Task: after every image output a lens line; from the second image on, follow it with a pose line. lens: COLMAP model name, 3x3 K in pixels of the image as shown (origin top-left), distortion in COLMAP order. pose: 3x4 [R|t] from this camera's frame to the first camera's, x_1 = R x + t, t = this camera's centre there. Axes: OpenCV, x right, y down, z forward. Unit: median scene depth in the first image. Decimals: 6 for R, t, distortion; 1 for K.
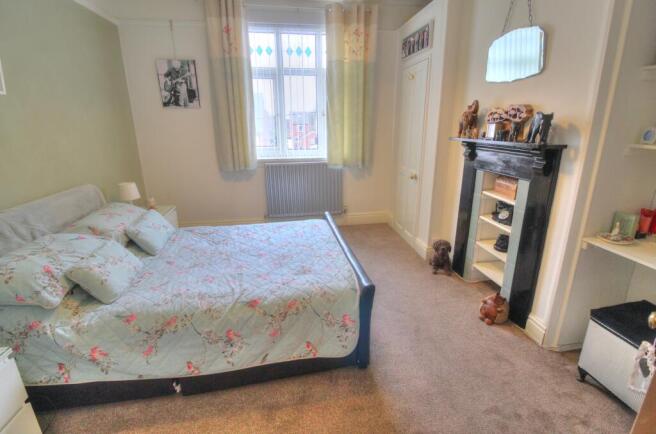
lens RADIAL K [[312.5, 0, 338.2], [0, 312.5, 216.4], [0, 0, 1]] dist [-0.018801, -0.003638]
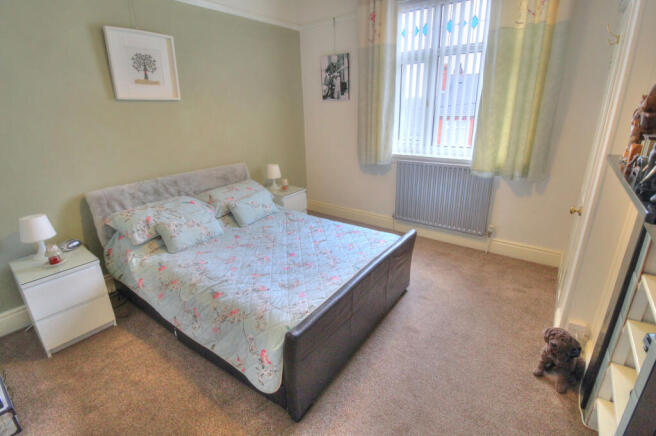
lens RADIAL K [[312.5, 0, 327.3], [0, 312.5, 215.2], [0, 0, 1]] dist [-0.018801, -0.003638]
pose [[0.675553, 0.232034, -0.699848, 0.339126], [-0.195359, 0.971596, 0.133554, -0.105127], [0.710959, 0.046499, 0.701695, 0.249529]]
